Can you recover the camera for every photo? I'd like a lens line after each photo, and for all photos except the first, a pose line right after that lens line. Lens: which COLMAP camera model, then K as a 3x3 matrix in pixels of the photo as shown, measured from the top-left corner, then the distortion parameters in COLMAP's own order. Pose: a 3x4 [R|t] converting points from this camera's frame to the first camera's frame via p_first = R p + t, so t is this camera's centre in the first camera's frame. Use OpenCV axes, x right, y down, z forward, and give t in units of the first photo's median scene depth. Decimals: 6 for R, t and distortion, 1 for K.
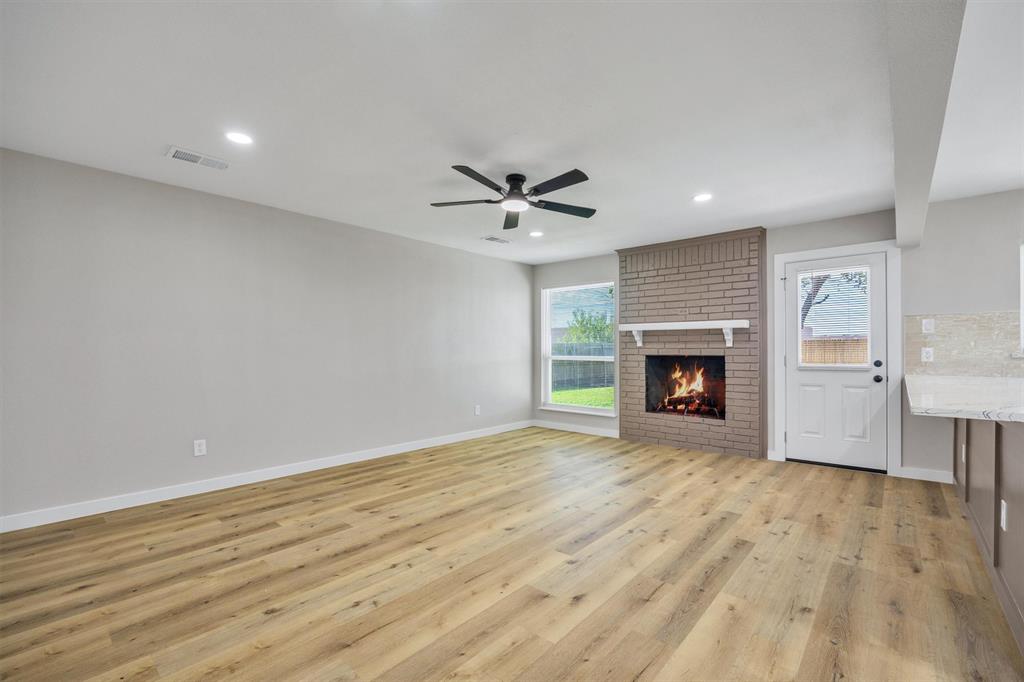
lens RADIAL K [[434.7, 0, 525.0], [0, 434.7, 351.3], [0, 0, 1]] dist [-0.018802, 0.000138]
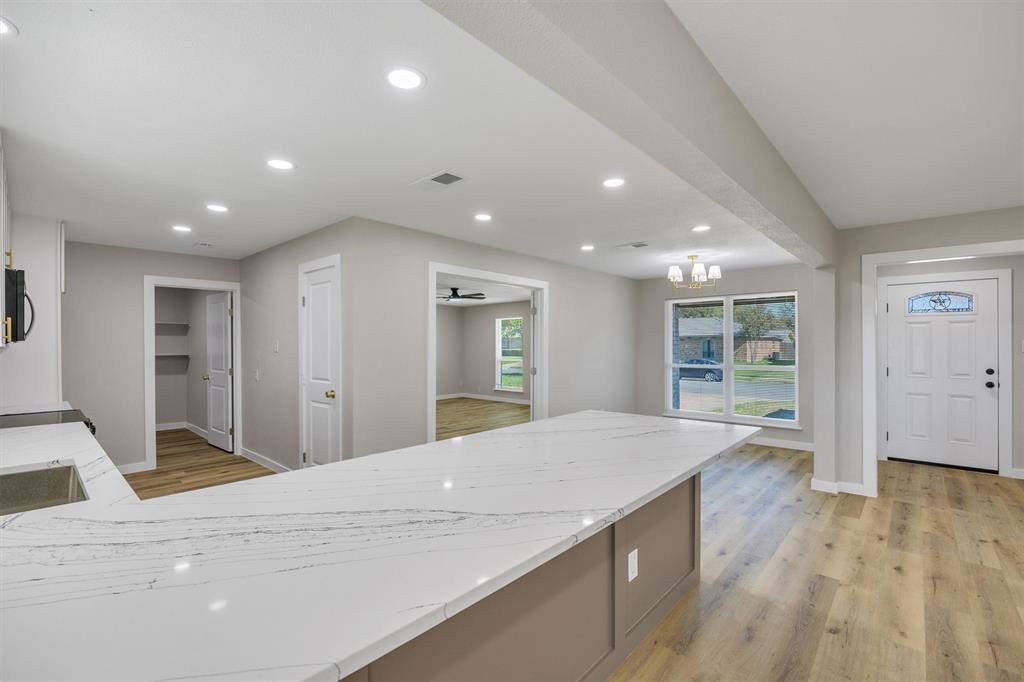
lens RADIAL K [[454.9, 0, 512.0], [0, 454.9, 341.0], [0, 0, 1]] dist [-0.019907, 0.000243]
pose [[-0.999742, 0.003342, 0.022448, 0.675723], [0.003153, 0.999960, -0.008429, -0.064609], [-0.022476, -0.008356, -0.999712, 1.008544]]
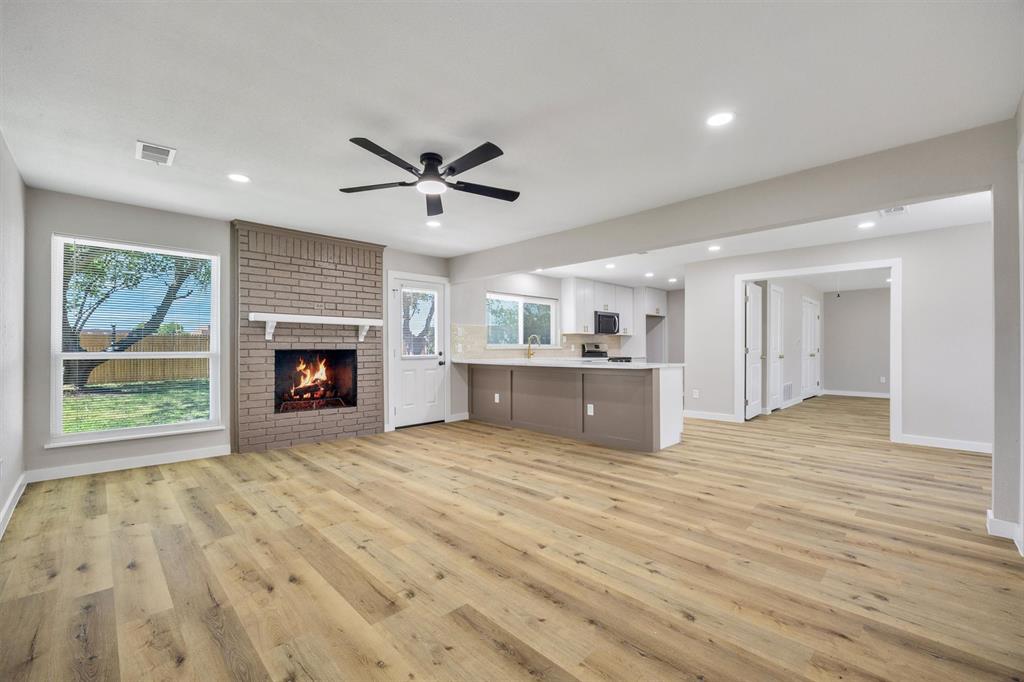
lens RADIAL K [[429.1, 0, 496.9], [0, 429.1, 345.3], [0, 0, 1]] dist [-0.013170, 0.000069]
pose [[0.119119, 0.004384, 0.992870, -0.739112], [-0.001053, 0.999990, -0.004289, 0.004051], [-0.992879, -0.000535, 0.119122, 0.611976]]
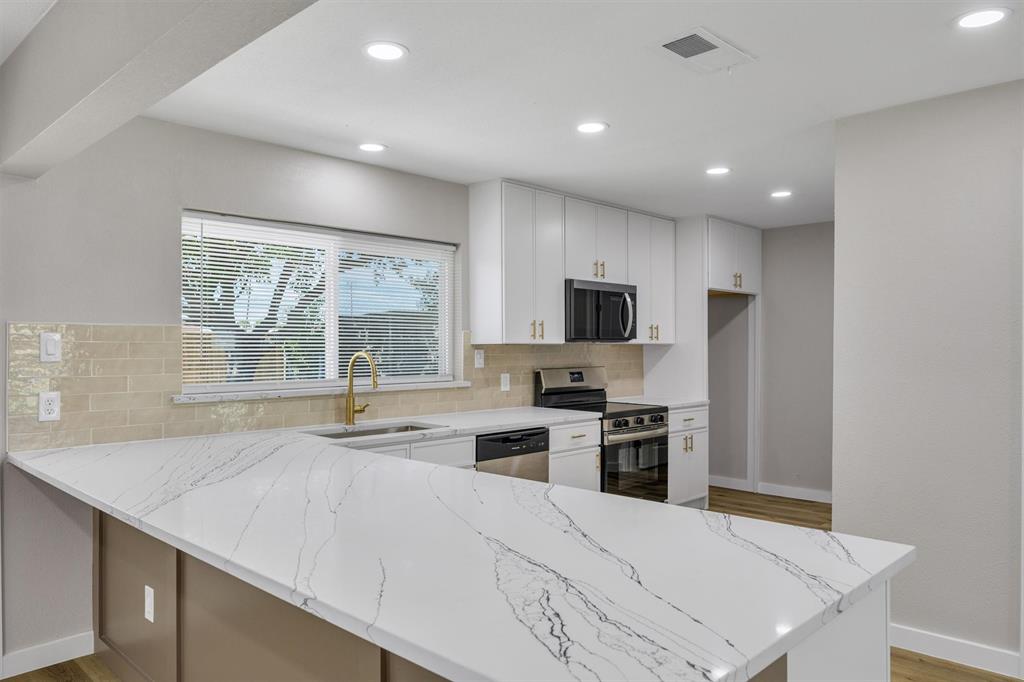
lens RADIAL K [[722.9, 0, 512.0], [0, 722.9, 341.0], [0, 0, 1]] dist [-0.004087, -0.000151]
pose [[0.053839, 0.001643, 0.998548, 0.145700], [-0.002193, 0.999996, -0.001527, -0.063792], [-0.998547, -0.002108, 0.053843, 0.410857]]
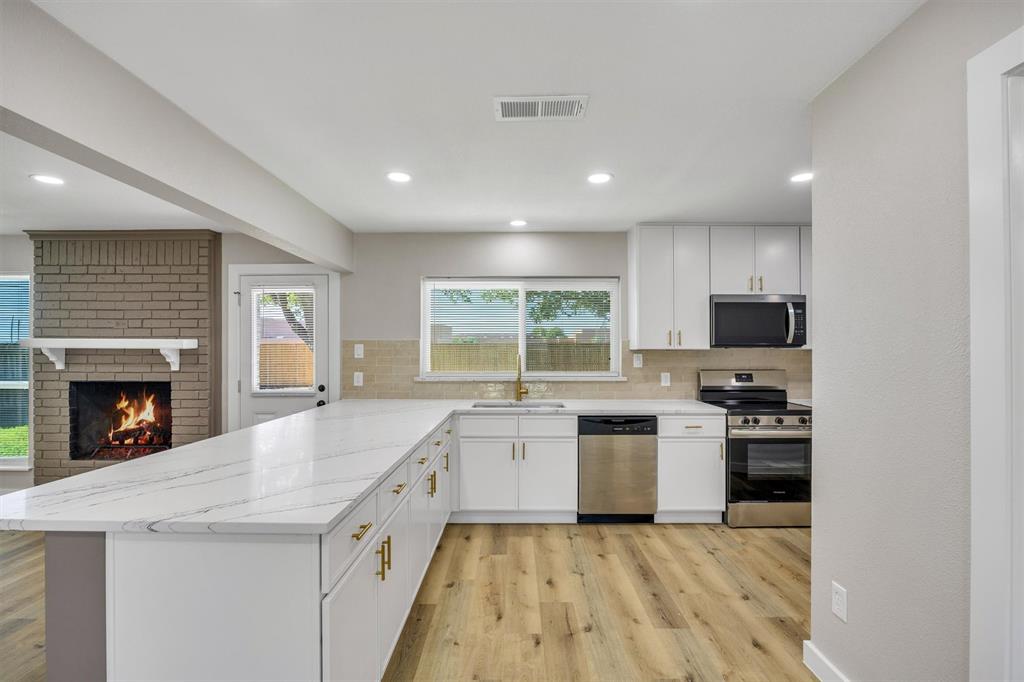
lens RADIAL K [[480.8, 0, 505.5], [0, 480.8, 342.1], [0, 0, 1]] dist [-0.014464, 0.000099]
pose [[0.764988, 0.006243, 0.644014, 0.444709], [0.000803, 0.999943, -0.010647, -0.065698], [-0.644043, 0.008662, 0.764940, -0.105833]]
